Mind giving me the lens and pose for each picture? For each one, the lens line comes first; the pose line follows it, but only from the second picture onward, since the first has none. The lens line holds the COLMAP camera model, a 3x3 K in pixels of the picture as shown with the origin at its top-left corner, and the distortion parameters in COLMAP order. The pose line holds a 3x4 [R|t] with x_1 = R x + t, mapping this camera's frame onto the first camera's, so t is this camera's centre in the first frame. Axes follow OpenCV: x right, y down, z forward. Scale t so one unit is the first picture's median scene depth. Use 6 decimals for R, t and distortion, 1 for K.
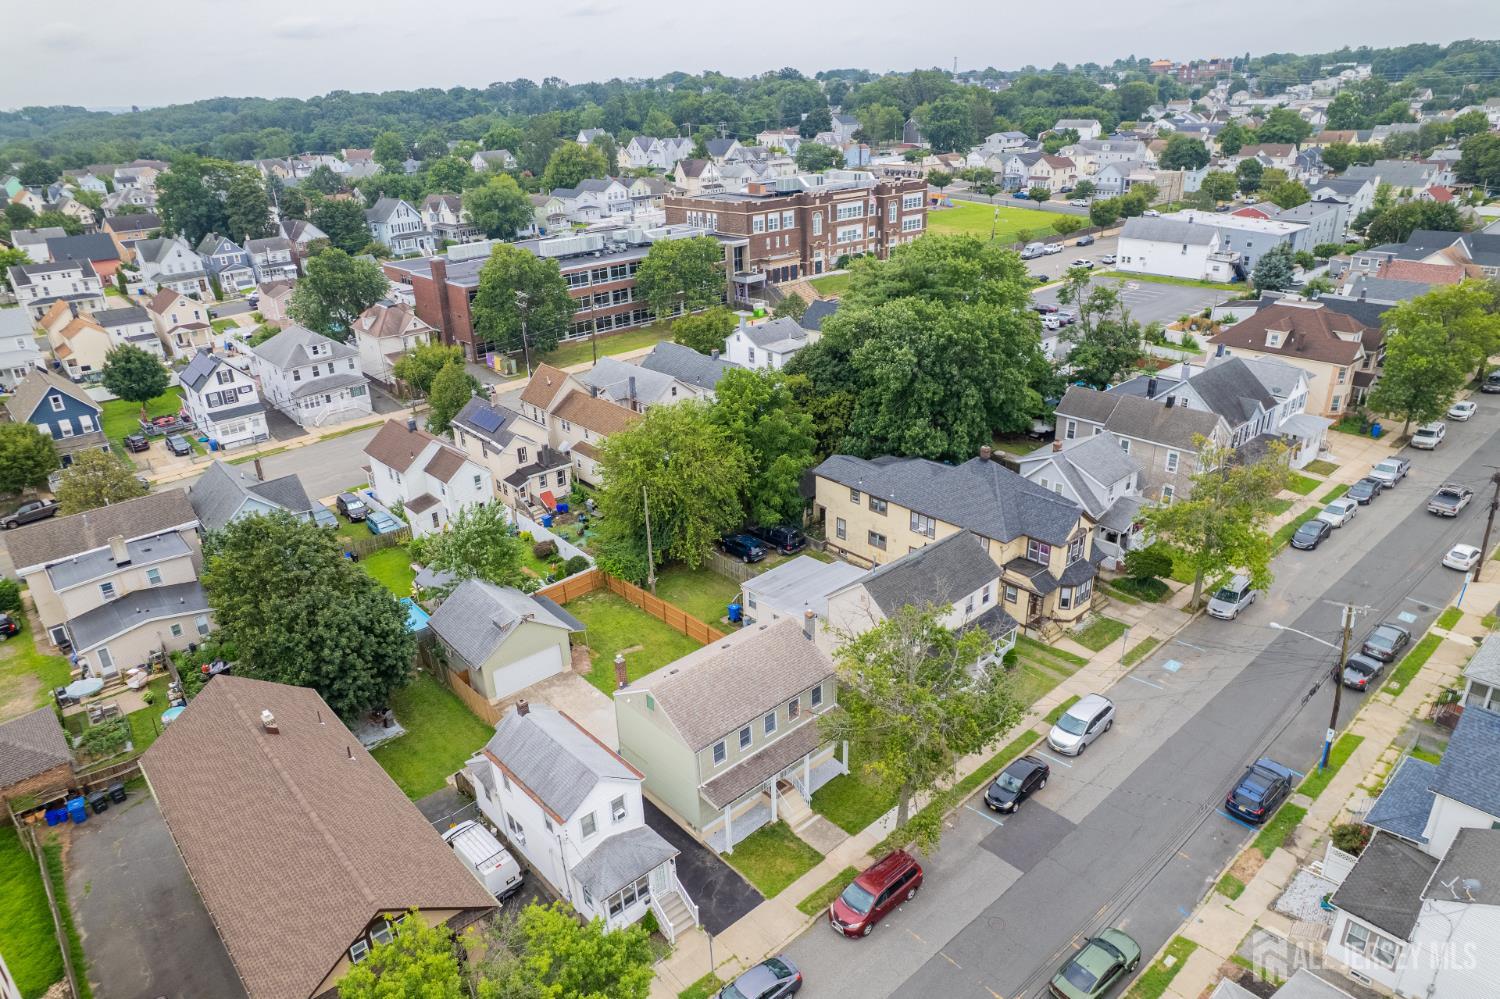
lens RADIAL K [[942.0, 0, 756.3], [0, 942.0, 528.3], [0, 0, 1]] dist [-0.072352, 0.062223]
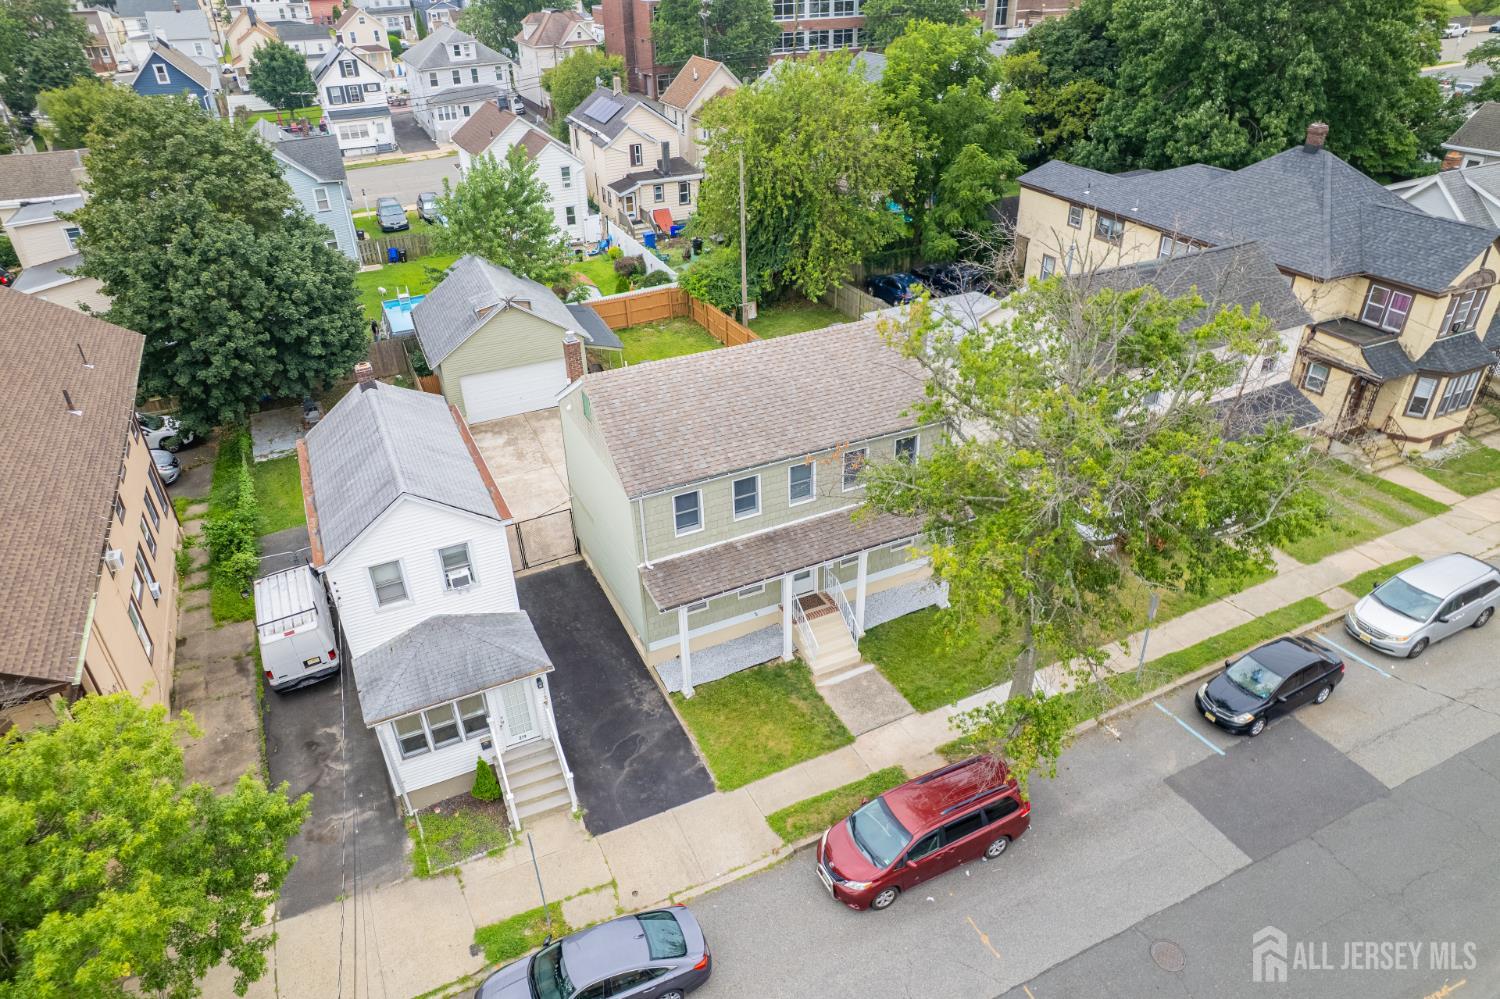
lens RADIAL K [[942.0, 0, 756.3], [0, 942.0, 528.3], [0, 0, 1]] dist [-0.072352, 0.062223]
pose [[0.957874, 0.160012, -0.238481, 0.092906], [-0.124991, 0.979905, 0.155448, 0.115925], [0.258562, -0.119092, 0.958625, 0.357091]]
